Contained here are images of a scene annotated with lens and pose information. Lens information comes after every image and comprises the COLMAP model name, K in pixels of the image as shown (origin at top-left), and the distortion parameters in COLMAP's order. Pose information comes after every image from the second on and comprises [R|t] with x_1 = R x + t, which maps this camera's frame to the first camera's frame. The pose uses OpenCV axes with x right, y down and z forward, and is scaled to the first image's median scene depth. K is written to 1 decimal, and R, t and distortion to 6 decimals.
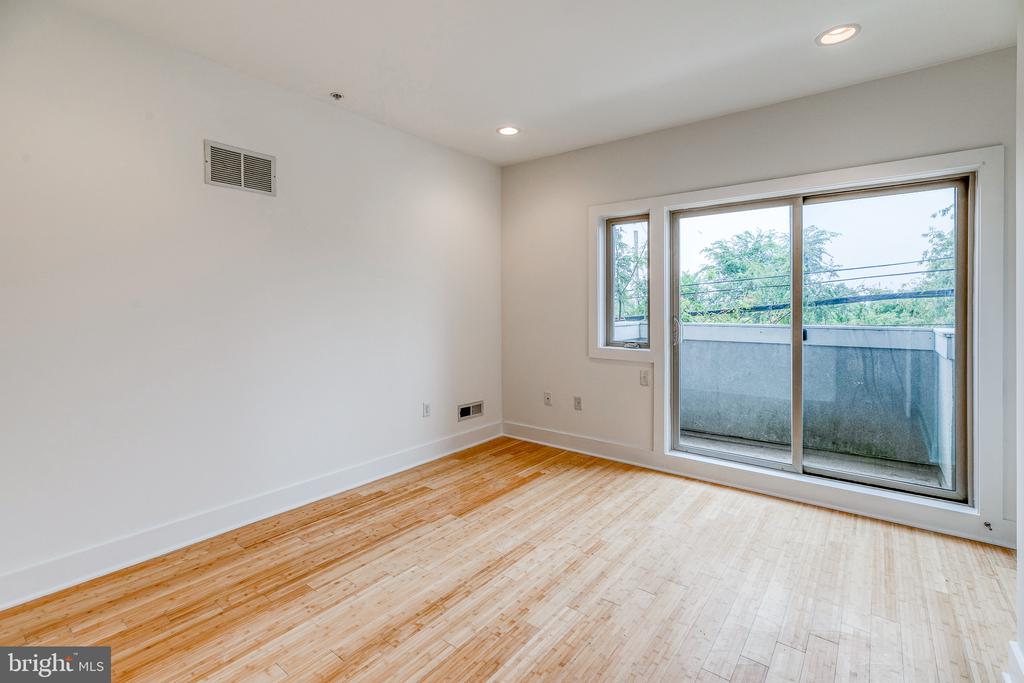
lens RADIAL K [[454.1, 0, 502.2], [0, 454.1, 312.9], [0, 0, 1]] dist [0.003726, 0.001759]
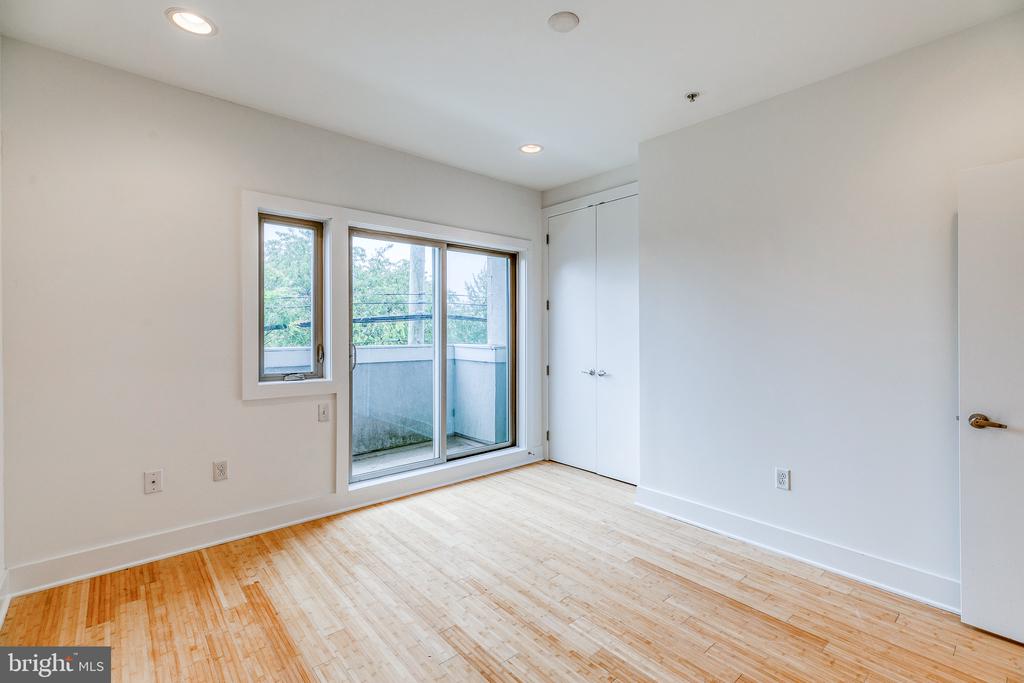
lens RADIAL K [[454.1, 0, 518.3], [0, 454.1, 331.7], [0, 0, 1]] dist [0.003726, 0.001759]
pose [[0.196109, -0.003459, 0.980576, -0.524455], [0.008167, 0.999965, 0.001894, -0.009406], [-0.980548, 0.007637, 0.196131, 0.539546]]
